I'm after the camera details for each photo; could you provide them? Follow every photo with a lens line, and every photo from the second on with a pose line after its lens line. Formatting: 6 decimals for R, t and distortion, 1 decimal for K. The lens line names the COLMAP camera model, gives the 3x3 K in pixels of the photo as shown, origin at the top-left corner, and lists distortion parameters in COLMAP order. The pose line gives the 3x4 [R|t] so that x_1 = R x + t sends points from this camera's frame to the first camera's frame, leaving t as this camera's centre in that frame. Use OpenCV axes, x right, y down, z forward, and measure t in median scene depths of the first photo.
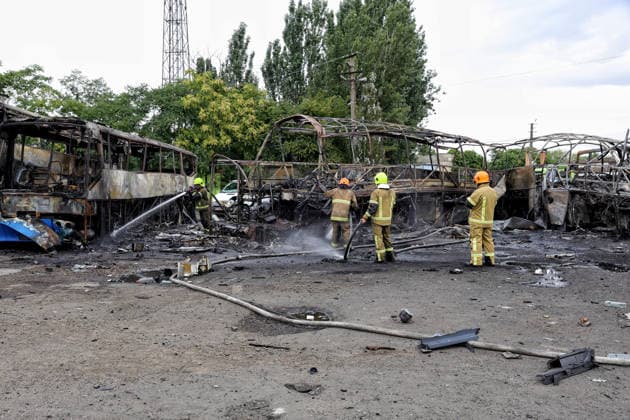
lens RADIAL K [[573.2, 0, 311.6], [0, 573.2, 220.7], [0, 0, 1]] dist [0.006825, 0.000000]
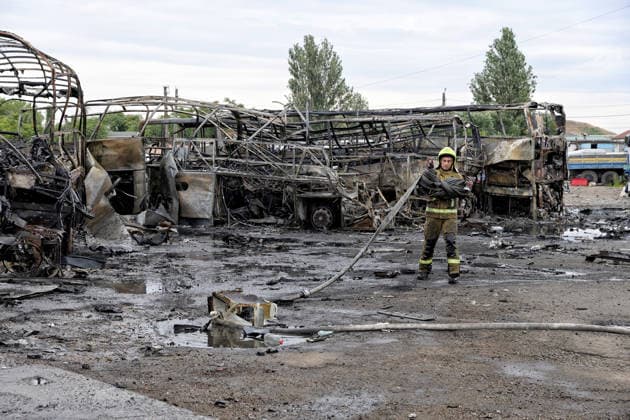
lens RADIAL K [[870.4, 0, 308.9], [0, 870.4, 211.6], [0, 0, 1]] dist [-0.009390, 0.000000]
pose [[0.539317, -0.031043, 0.841530, -0.551836], [0.034728, 0.999290, 0.014606, -0.015607], [-0.841386, 0.021347, 0.540012, 0.300792]]
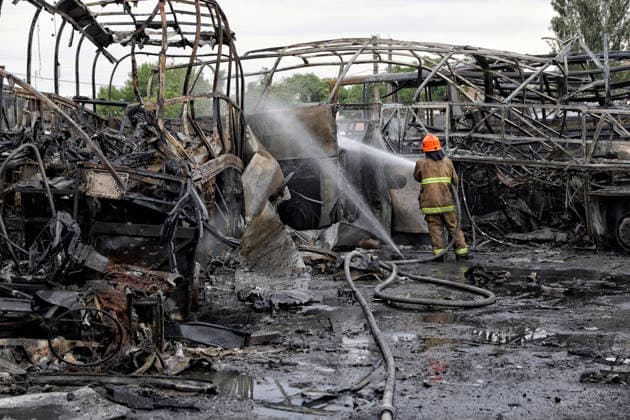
lens RADIAL K [[1208.2, 0, 301.4], [0, 1208.2, 204.6], [0, 0, 1]] dist [-0.014302, 0.000000]
pose [[0.714878, -0.039220, 0.698148, -0.386223], [0.054951, 0.998489, -0.000175, -0.025152], [-0.697086, 0.038489, 0.715953, 0.437394]]
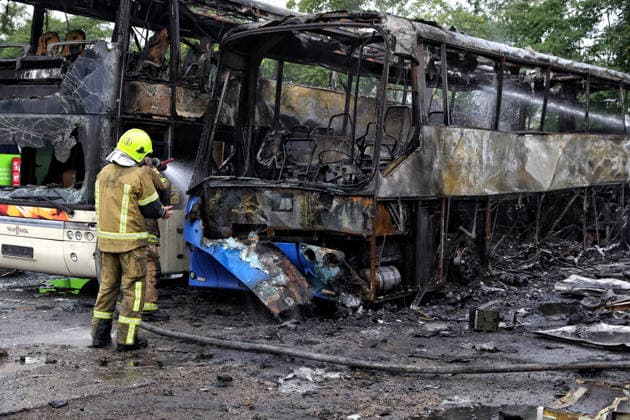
lens RADIAL K [[1019.4, 0, 314.9], [0, 1019.4, 211.9], [0, 0, 1]] dist [0.009993, 0.000000]
pose [[0.844052, 0.010348, -0.536161, -0.022302], [-0.018448, 0.999782, -0.009746, -0.014752], [0.535944, 0.018117, 0.844059, 0.275704]]
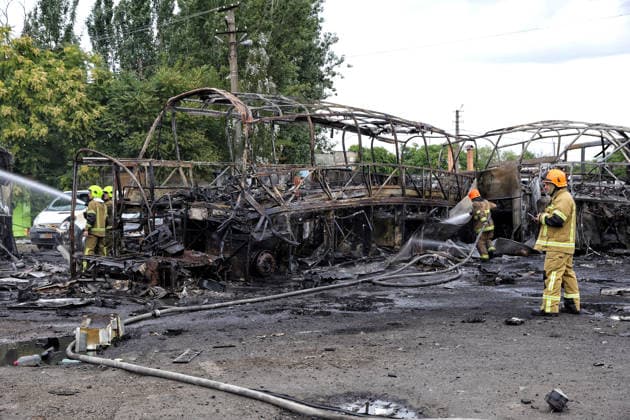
lens RADIAL K [[827.6, 0, 308.4], [0, 827.6, 214.8], [0, 0, 1]] dist [0.007467, 0.000000]
pose [[0.978569, -0.017627, 0.205165, -0.104147], [0.026061, 0.998920, -0.038476, -0.002425], [-0.204265, 0.042999, 0.977971, 0.065040]]
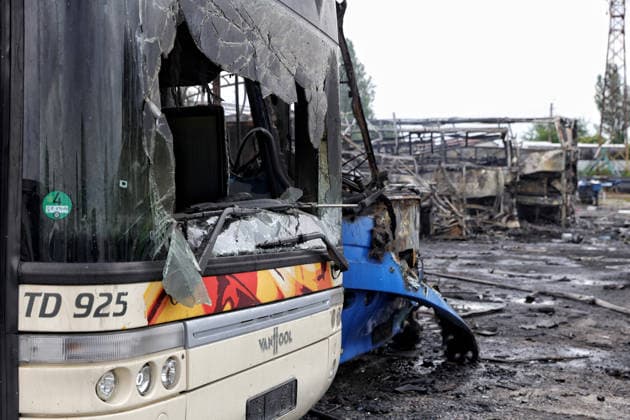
lens RADIAL K [[870.4, 0, 313.3], [0, 870.4, 213.0], [0, 0, 1]] dist [-0.009390, 0.000000]
pose [[0.331645, -0.028378, 0.942977, -0.736602], [0.032092, 0.999308, 0.018786, -0.036671], [-0.942858, 0.024032, 0.332327, 0.684763]]
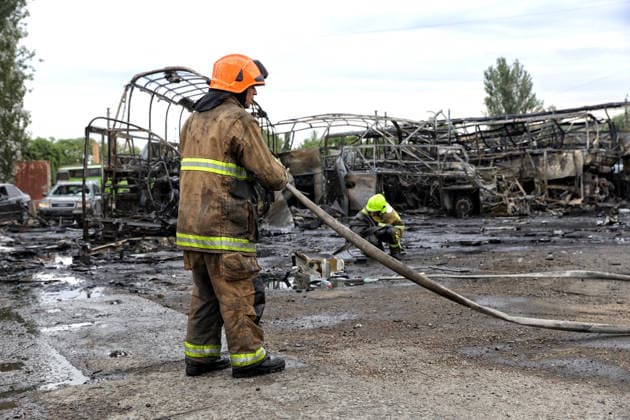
lens RADIAL K [[729.7, 0, 303.2], [0, 729.7, 217.3], [0, 0, 1]] dist [0.008142, 0.000000]
pose [[0.751727, -0.050590, 0.657531, -0.507212], [0.064987, 0.997883, 0.002480, 0.011071], [-0.656265, 0.040867, 0.753423, 0.203662]]
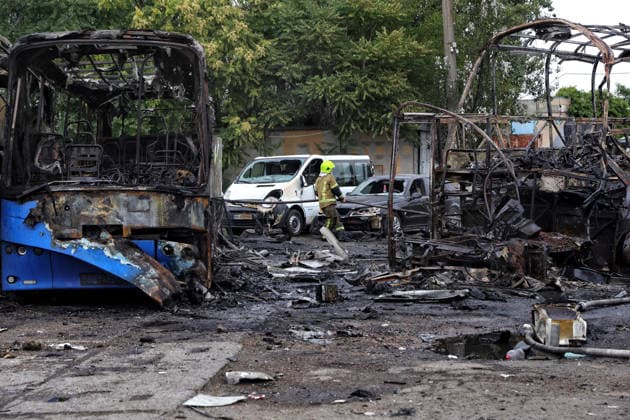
lens RADIAL K [[1208.2, 0, 312.2], [0, 1208.2, 210.5], [0, 0, 1]] dist [-0.014302, 0.000000]
pose [[0.995421, -0.022319, 0.092949, -0.320956], [0.024720, 0.999388, -0.024765, 0.000617], [-0.092340, 0.026949, 0.995363, -0.014506]]
